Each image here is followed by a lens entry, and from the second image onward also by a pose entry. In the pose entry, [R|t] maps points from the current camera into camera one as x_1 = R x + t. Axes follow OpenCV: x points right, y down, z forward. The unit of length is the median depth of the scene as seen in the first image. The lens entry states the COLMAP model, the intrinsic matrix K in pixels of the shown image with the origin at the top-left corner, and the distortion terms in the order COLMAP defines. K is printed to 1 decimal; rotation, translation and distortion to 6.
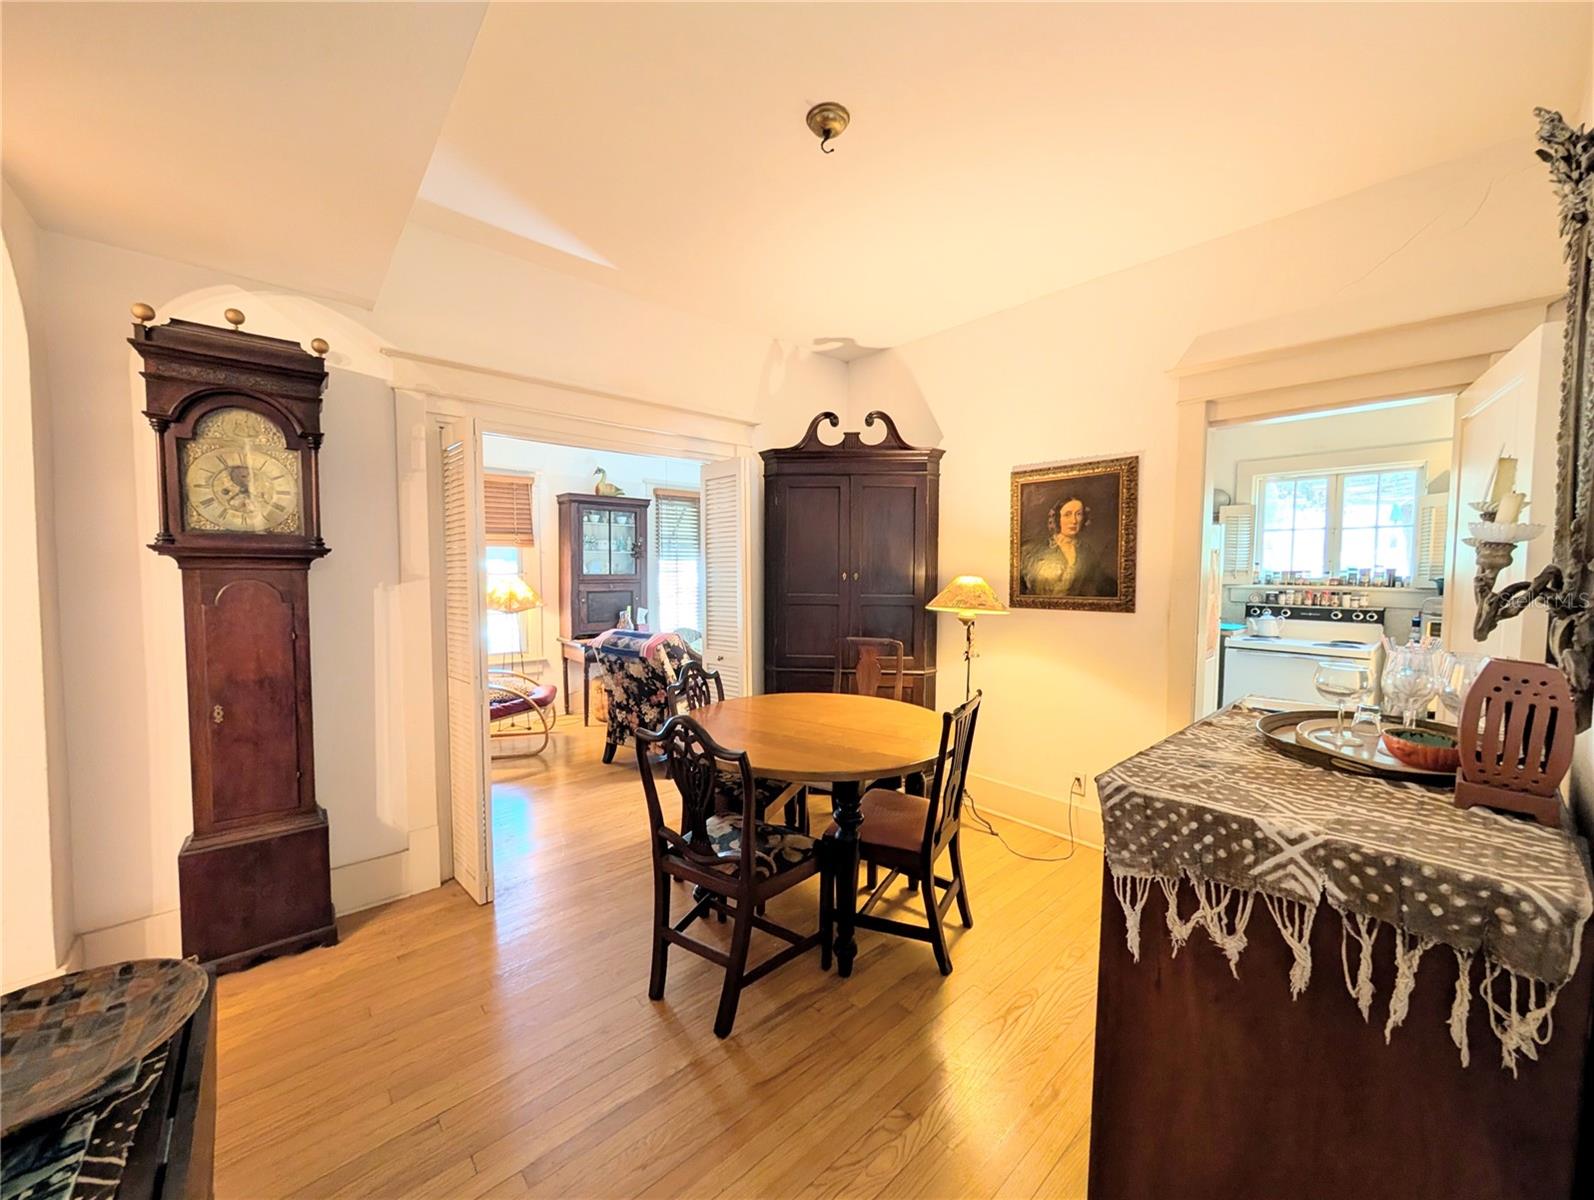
lens RADIAL K [[602.9, 0, 797.0], [0, 602.9, 600.0], [0, 0, 1]] dist [0.001125, 0.000124]
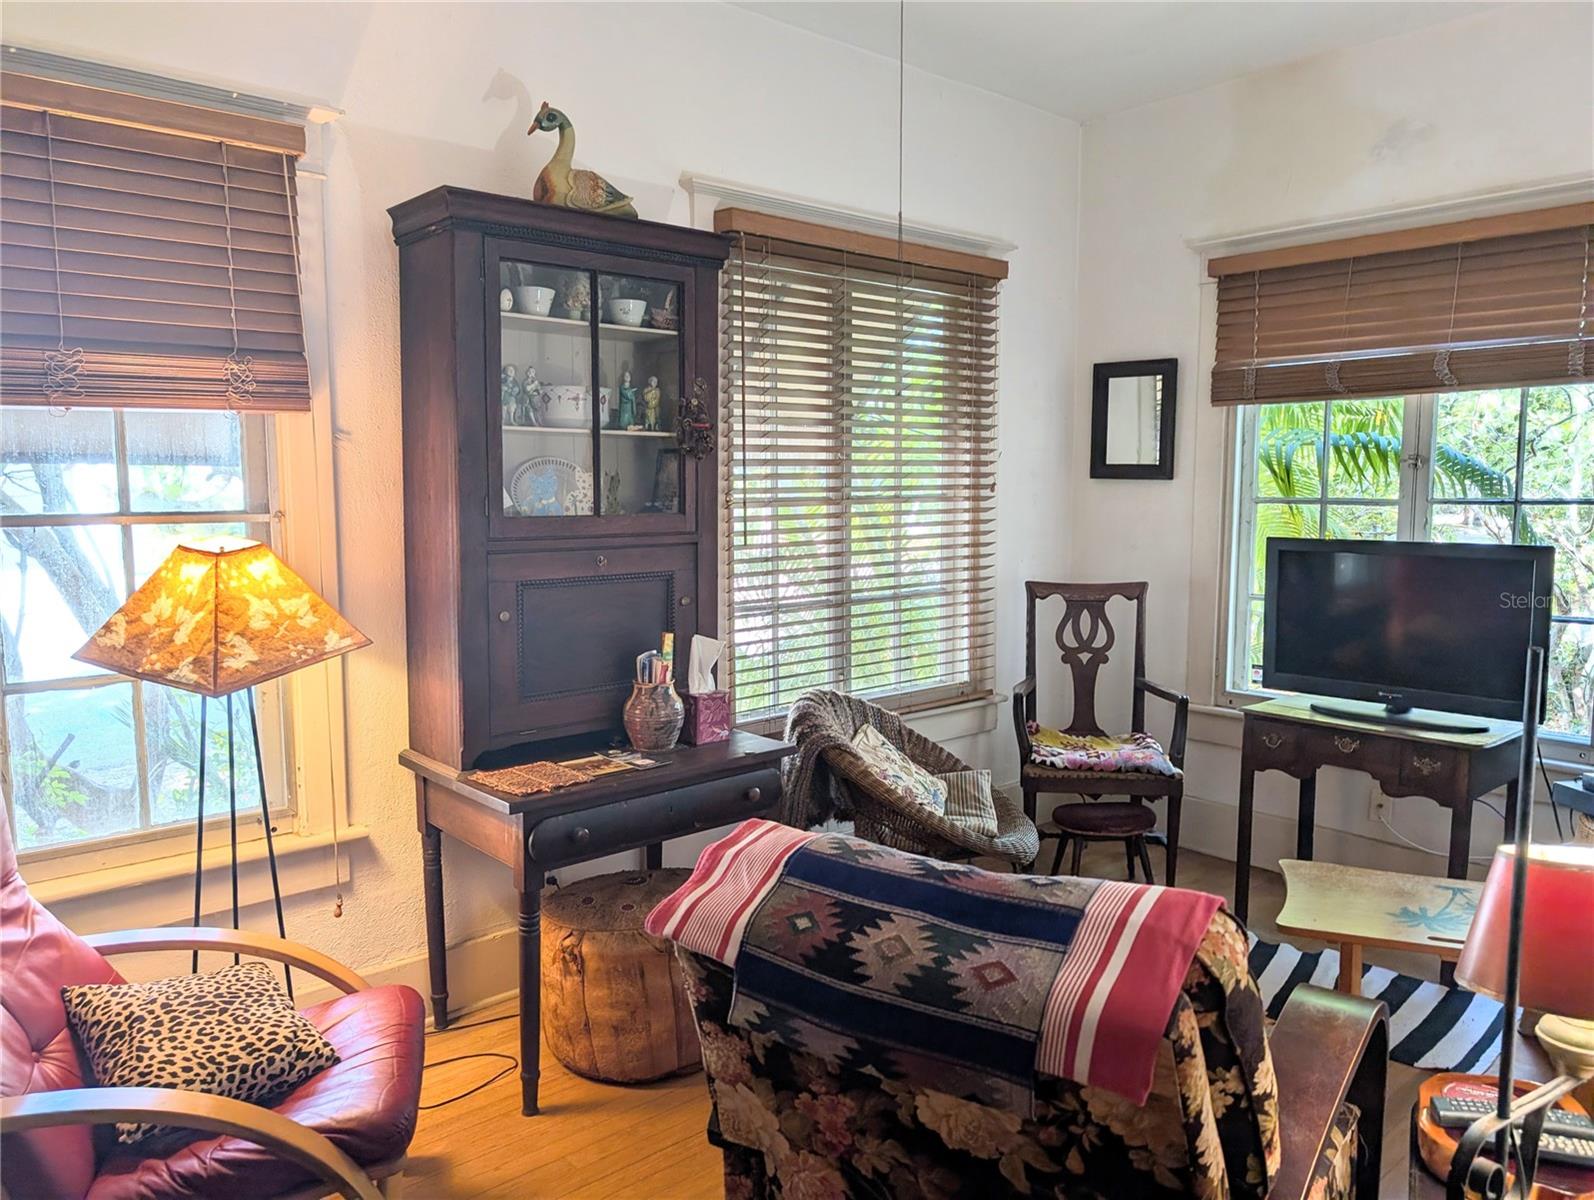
lens RADIAL K [[1173.9, 0, 797.0], [0, 1173.9, 600.0], [0, 0, 1]] dist [0.045185, -0.000391]
pose [[0.999987, -0.005011, 0.000850, -0.230074], [0.004960, 0.998631, 0.052071, -0.033136], [-0.001110, -0.052066, 0.998643, 0.495987]]
